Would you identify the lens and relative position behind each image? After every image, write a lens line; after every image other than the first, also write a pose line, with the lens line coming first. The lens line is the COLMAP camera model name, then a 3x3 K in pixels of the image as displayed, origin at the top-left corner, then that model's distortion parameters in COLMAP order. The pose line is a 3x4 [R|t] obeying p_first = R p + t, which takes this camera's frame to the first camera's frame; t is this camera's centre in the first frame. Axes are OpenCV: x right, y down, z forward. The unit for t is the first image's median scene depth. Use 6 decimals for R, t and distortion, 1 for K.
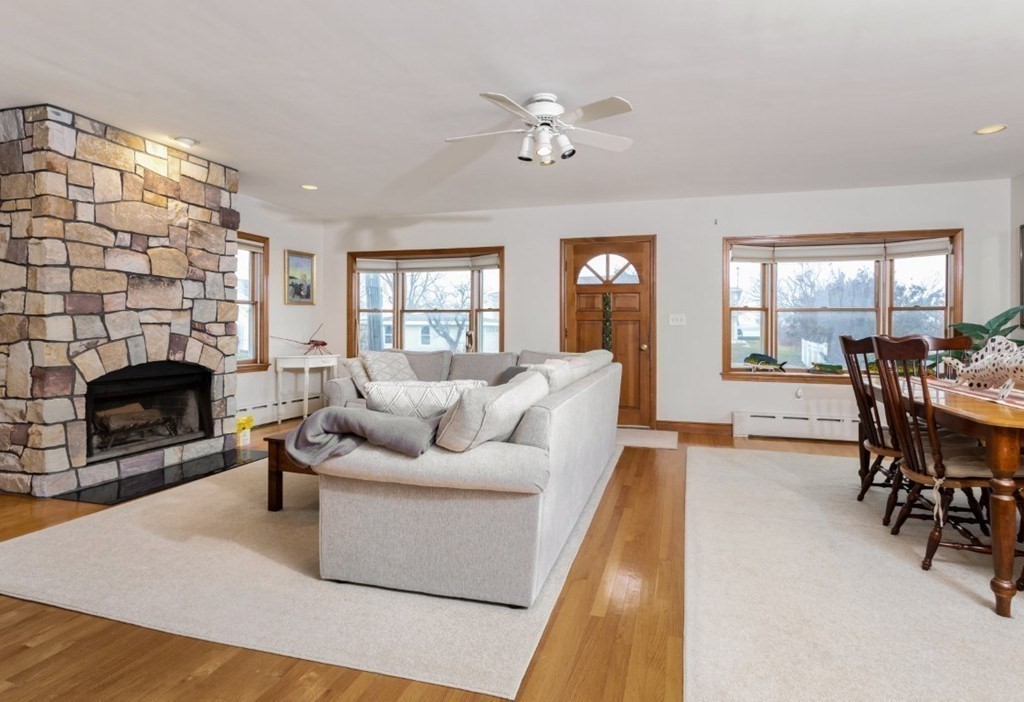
lens RADIAL K [[557.7, 0, 504.6], [0, 557.7, 323.7], [0, 0, 1]] dist [0.006413, 0.000712]
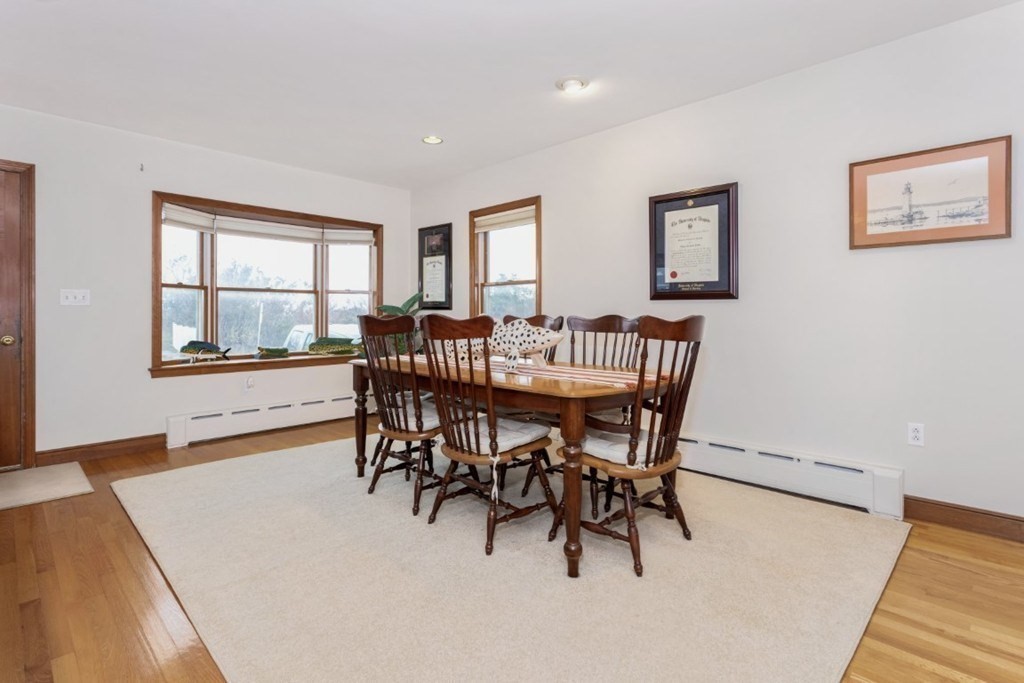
lens RADIAL K [[510.4, 0, 532.9], [0, 510.4, 314.1], [0, 0, 1]] dist [-0.000514, -0.001387]
pose [[0.439738, -0.006117, 0.898105, -0.003049], [-0.002632, 0.999964, 0.008099, 0.006954], [-0.898122, -0.005925, 0.439706, 0.232228]]
